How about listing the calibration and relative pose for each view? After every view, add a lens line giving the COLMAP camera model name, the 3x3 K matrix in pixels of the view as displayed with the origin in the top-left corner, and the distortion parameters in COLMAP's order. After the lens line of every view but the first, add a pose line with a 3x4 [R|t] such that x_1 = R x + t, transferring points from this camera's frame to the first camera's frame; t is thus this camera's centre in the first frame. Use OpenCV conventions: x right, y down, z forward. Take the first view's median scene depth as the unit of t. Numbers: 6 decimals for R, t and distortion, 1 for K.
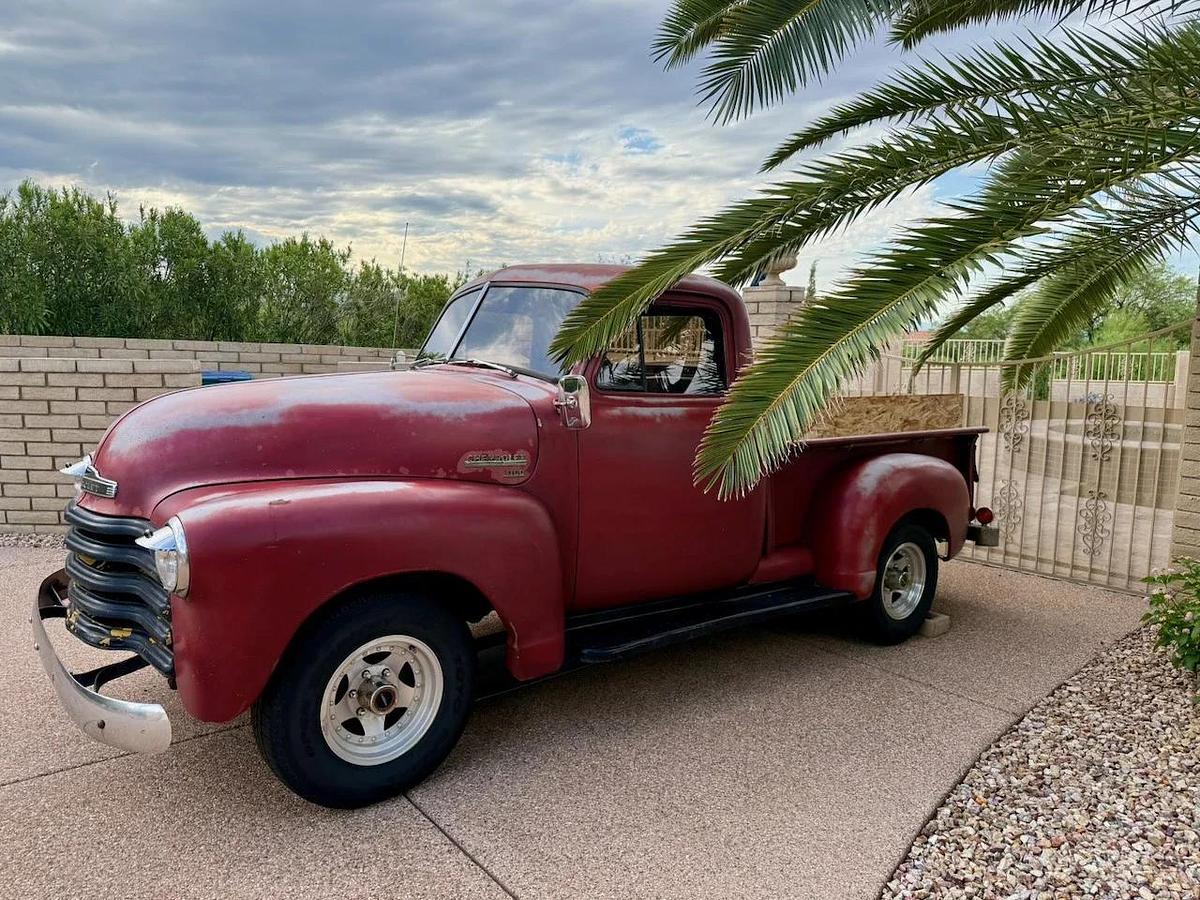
lens RADIAL K [[852.9, 0, 599.8], [0, 852.9, 457.5], [0, 0, 1]] dist [0.073011, -0.114137]
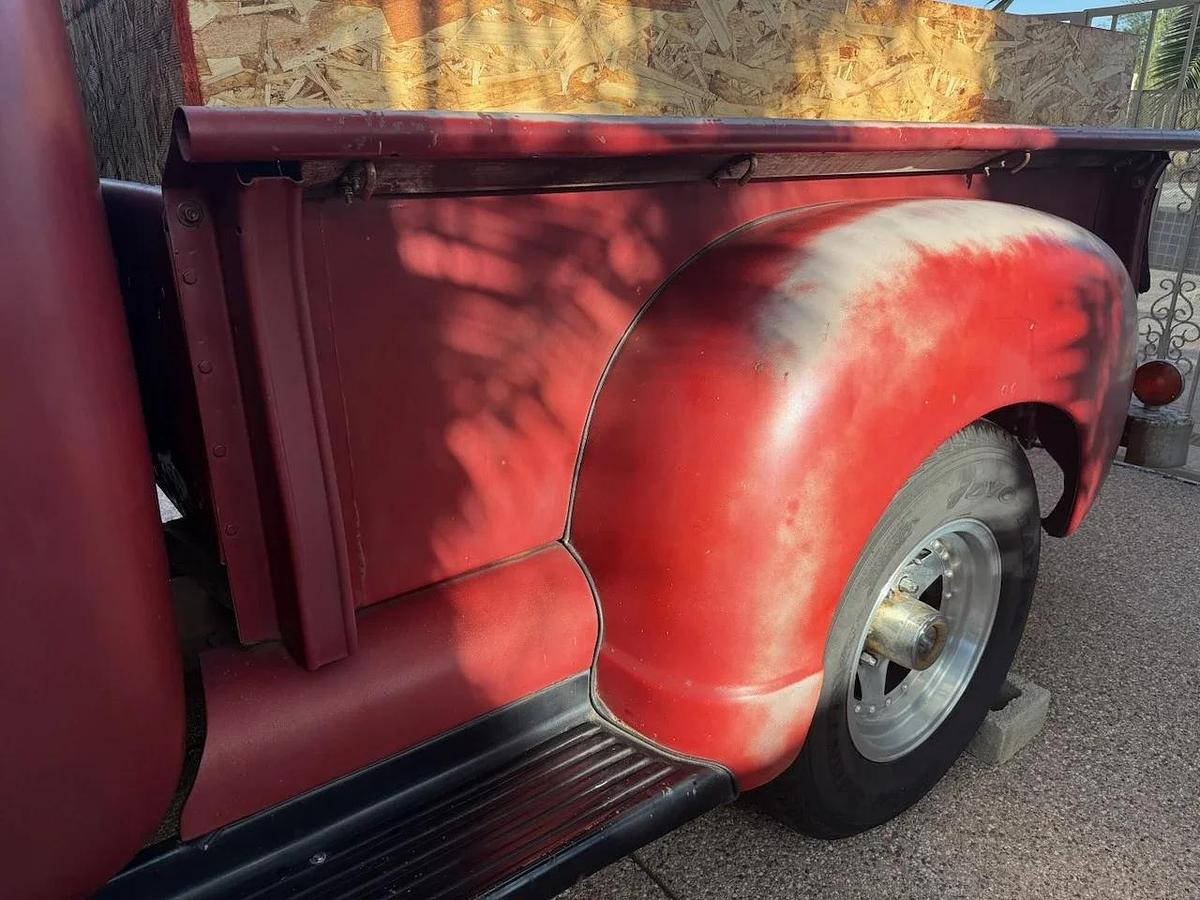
lens RADIAL K [[841.8, 0, 600.0], [0, 841.8, 450.0], [0, 0, 1]] dist [-0.003197, -0.000808]
pose [[0.999768, 0.013286, -0.016968, 0.247774], [-0.008492, 0.966528, 0.256421, 0.004538], [0.019807, -0.256217, 0.966416, 0.734053]]
